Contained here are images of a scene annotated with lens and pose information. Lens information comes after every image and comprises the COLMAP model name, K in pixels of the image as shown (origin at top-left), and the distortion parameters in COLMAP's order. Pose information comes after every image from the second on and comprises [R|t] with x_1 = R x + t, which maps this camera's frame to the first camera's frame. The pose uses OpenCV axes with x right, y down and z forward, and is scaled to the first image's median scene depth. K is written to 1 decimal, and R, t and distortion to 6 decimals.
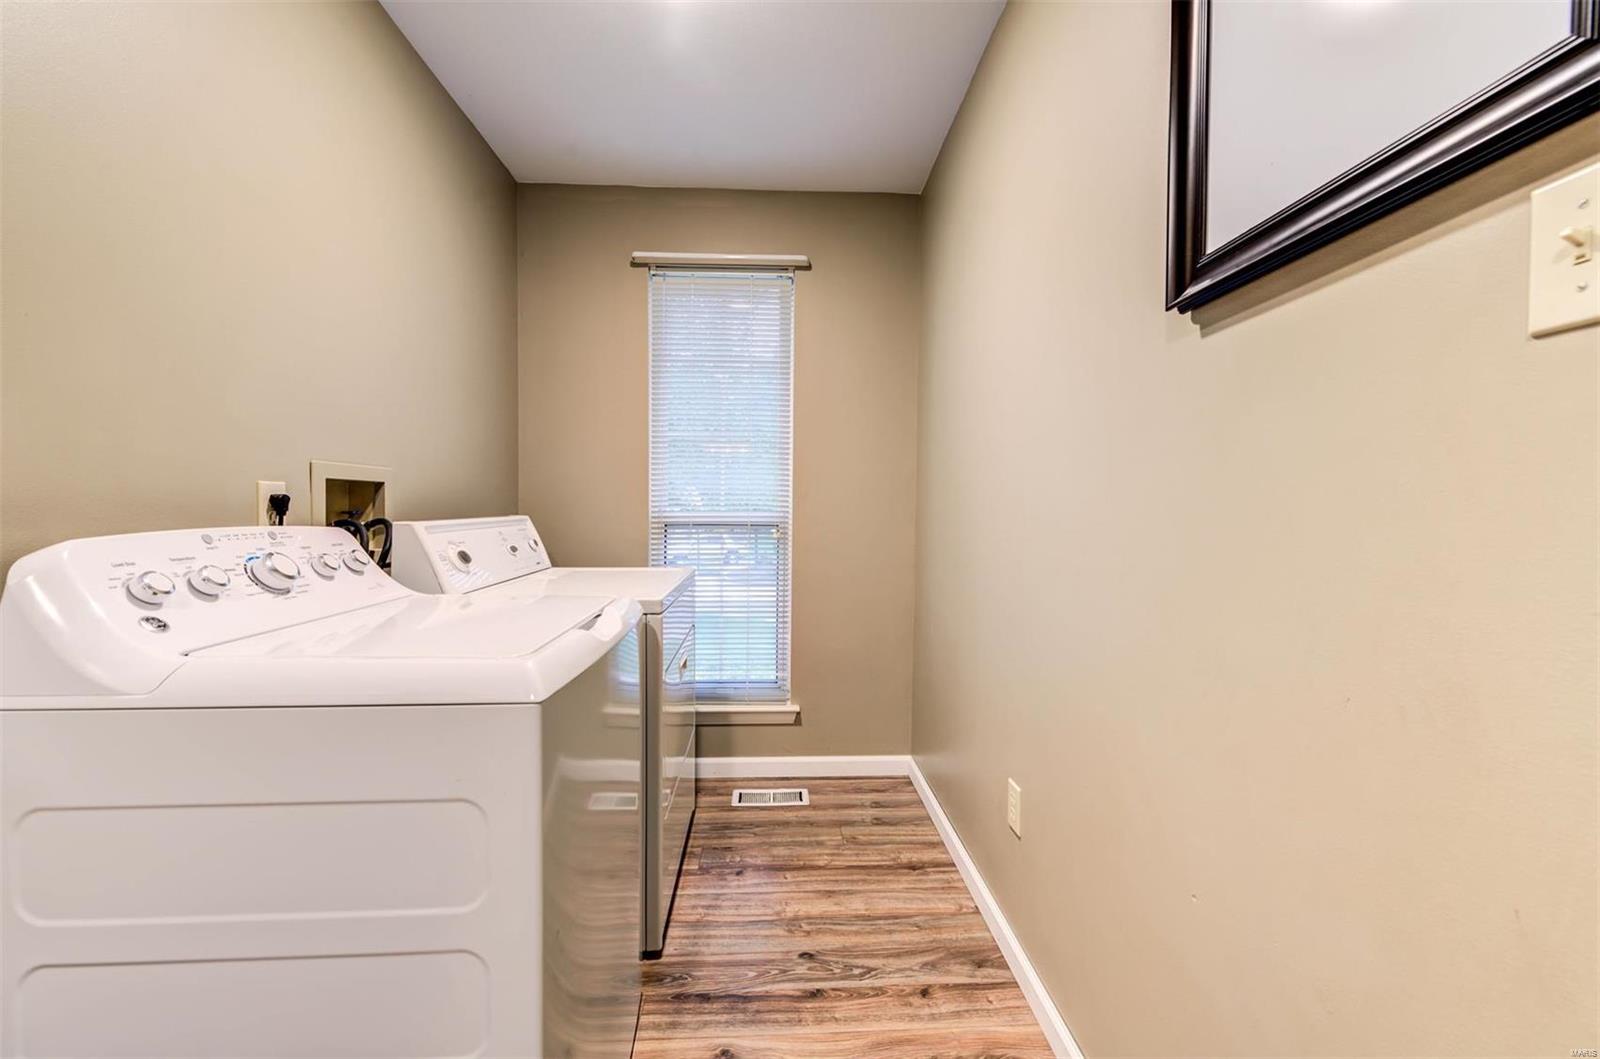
lens RADIAL K [[628.5, 0, 796.1], [0, 628.5, 523.8], [0, 0, 1]] dist [0.002107, -0.000633]
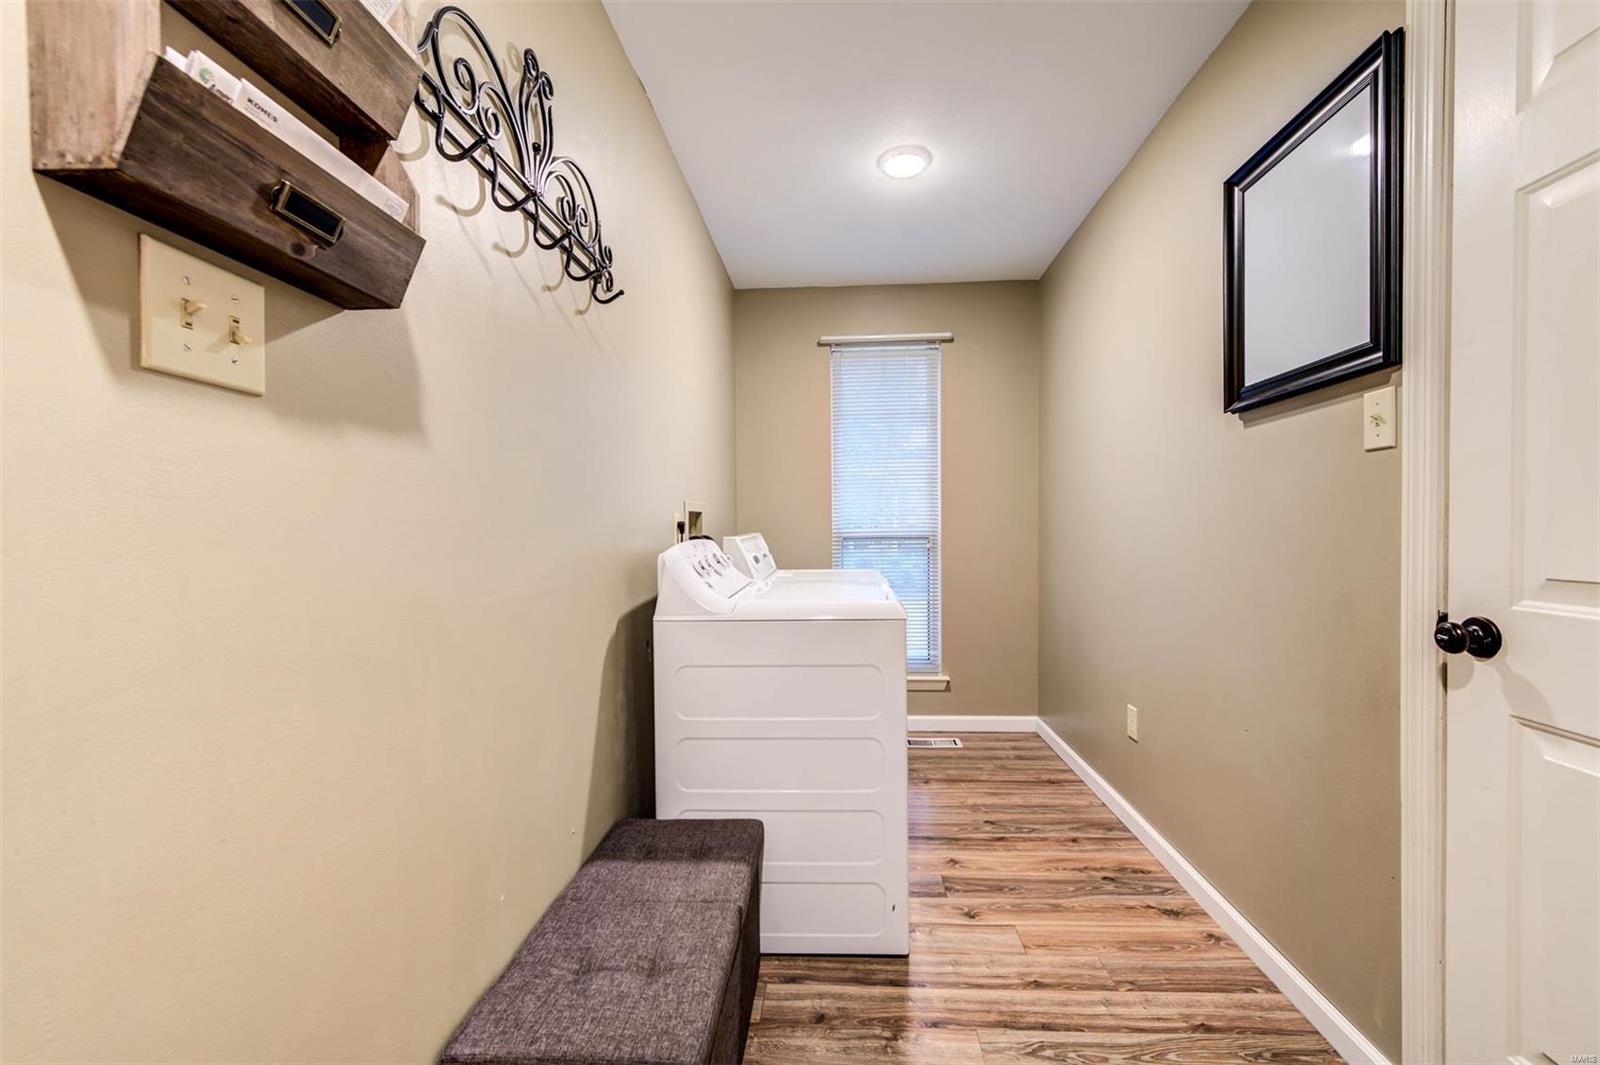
lens RADIAL K [[628.5, 0, 809.2], [0, 628.5, 536.9], [0, 0, 1]] dist [0.002107, -0.000633]
pose [[0.995333, -0.016415, -0.095096, -0.208839], [0.015828, 0.999851, -0.006924, 0.007658], [0.095195, 0.005387, 0.995444, -0.437797]]
